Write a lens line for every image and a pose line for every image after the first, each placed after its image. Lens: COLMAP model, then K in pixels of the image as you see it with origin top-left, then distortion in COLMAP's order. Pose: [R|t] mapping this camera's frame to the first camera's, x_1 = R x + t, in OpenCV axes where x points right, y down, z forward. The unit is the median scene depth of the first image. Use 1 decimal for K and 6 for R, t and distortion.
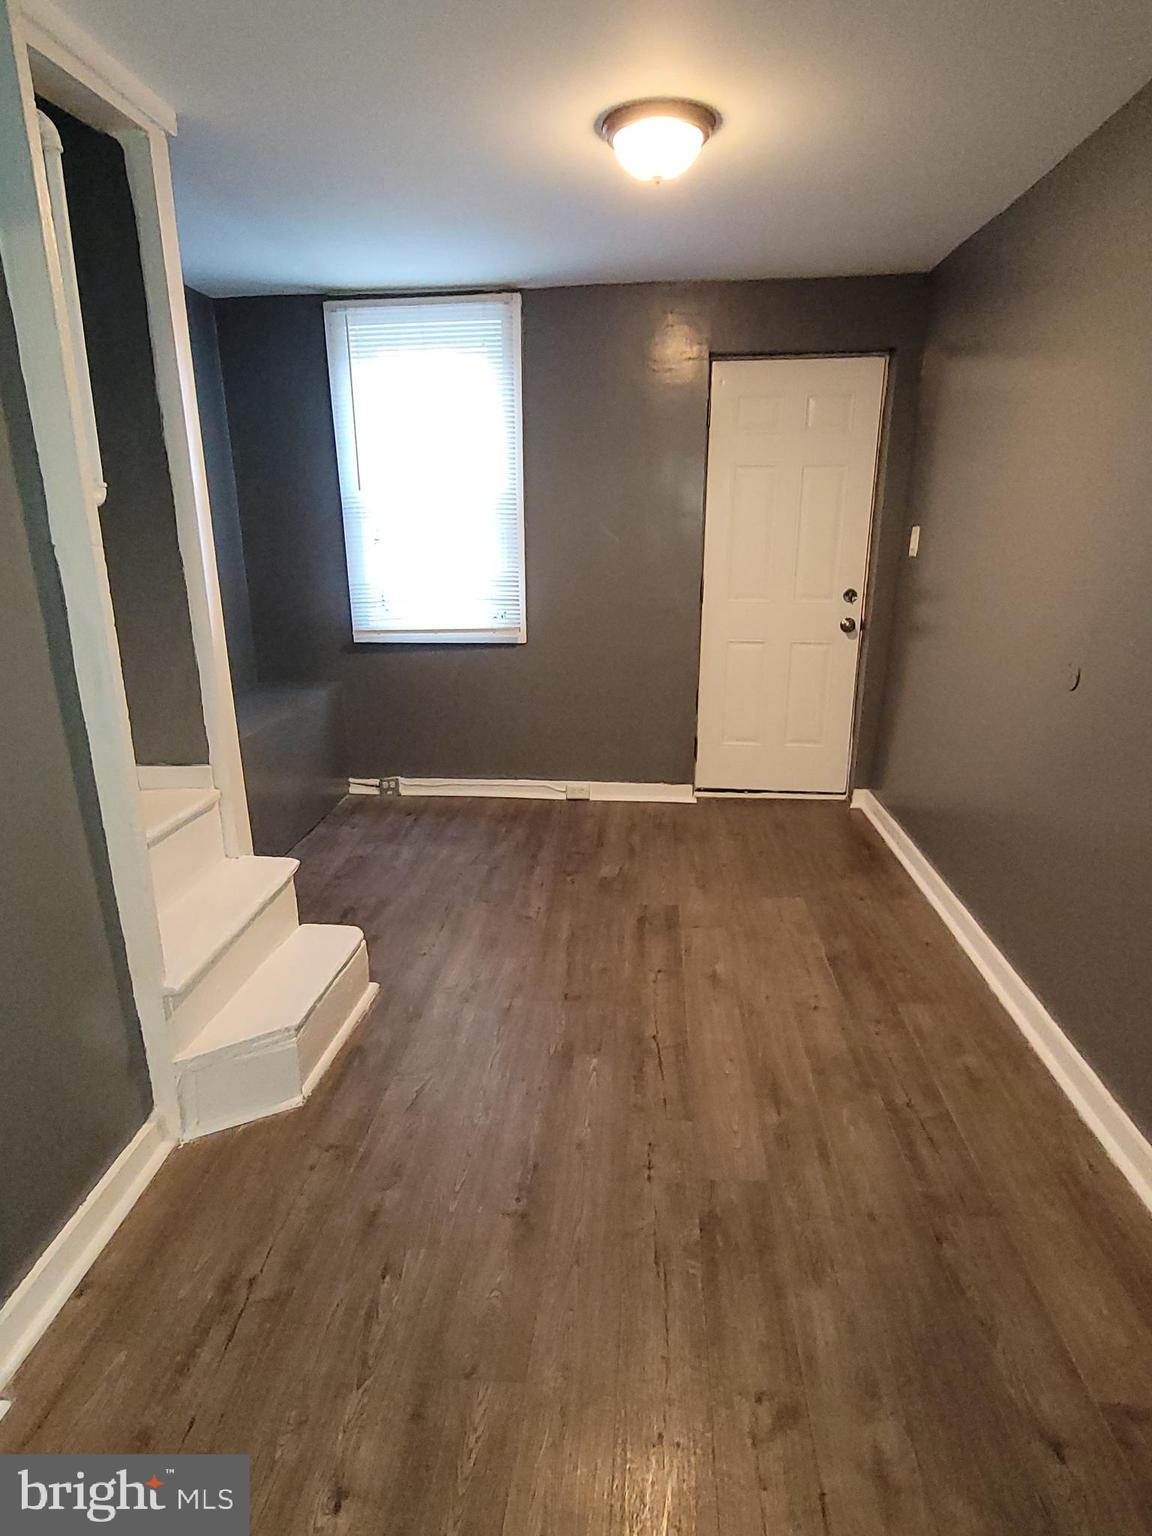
lens RADIAL K [[821.8, 0, 571.9], [0, 821.8, 751.3], [0, 0, 1]] dist [0.003553, 0.000806]
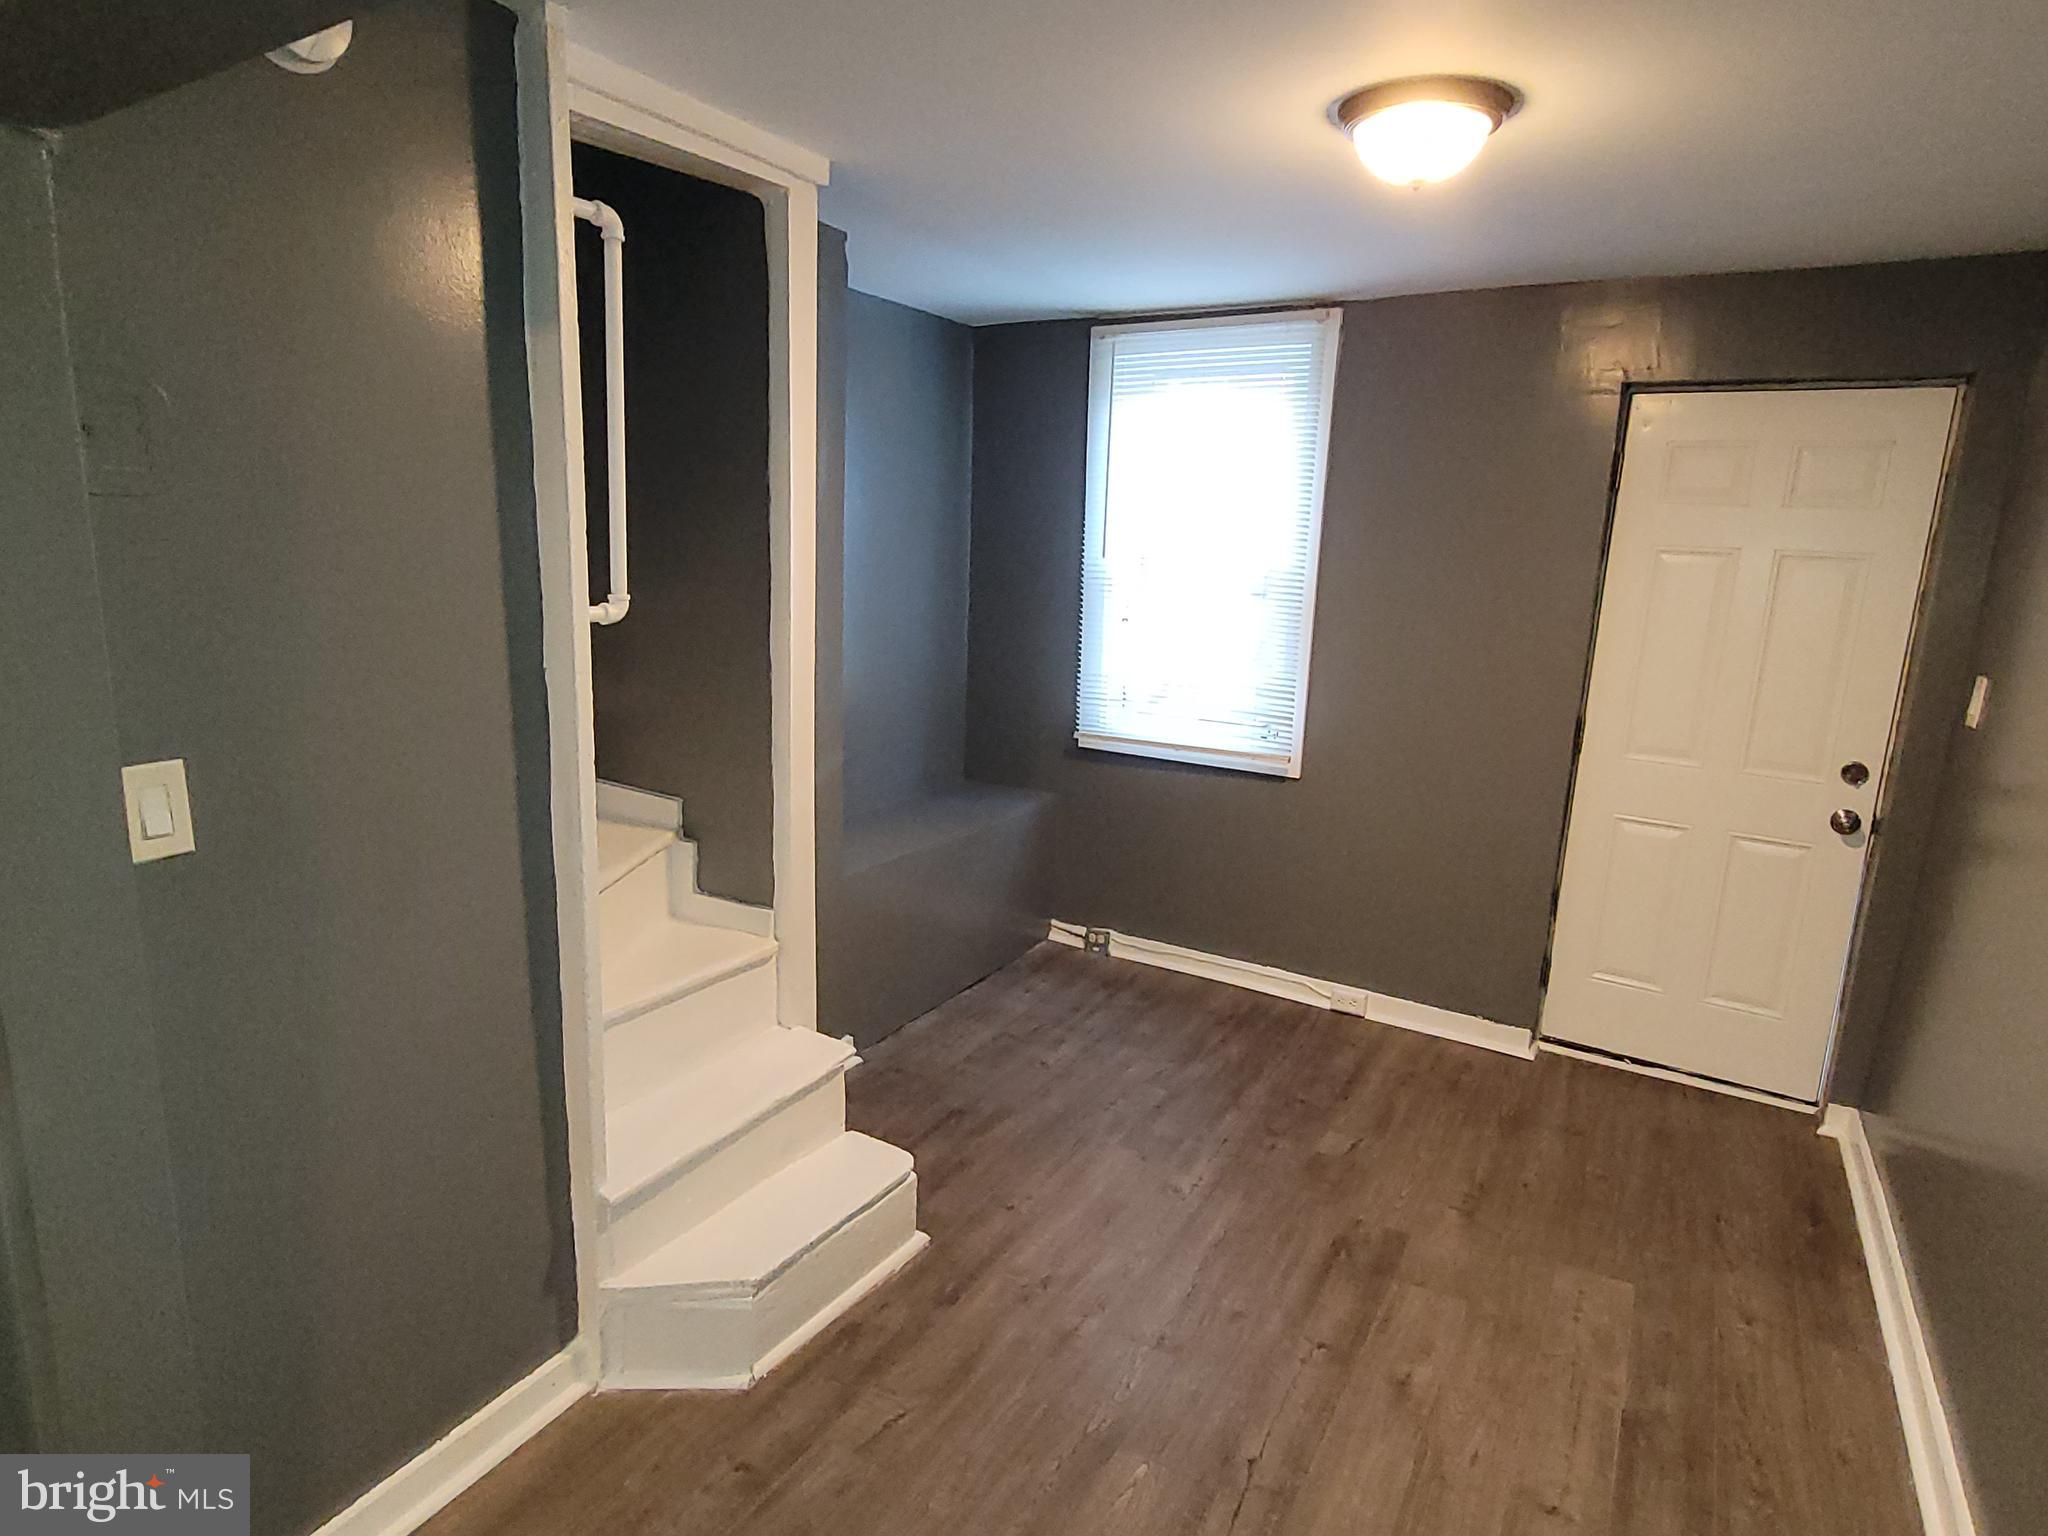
lens RADIAL K [[1095.8, 0, 1024.0], [0, 1095.8, 768.0], [0, 0, 1]] dist [0.003553, 0.000806]
pose [[0.908558, 0.125797, -0.398369, 0.124890], [-0.158989, 0.985949, -0.051263, -0.065981], [0.386322, 0.109911, 0.915792, 0.054054]]
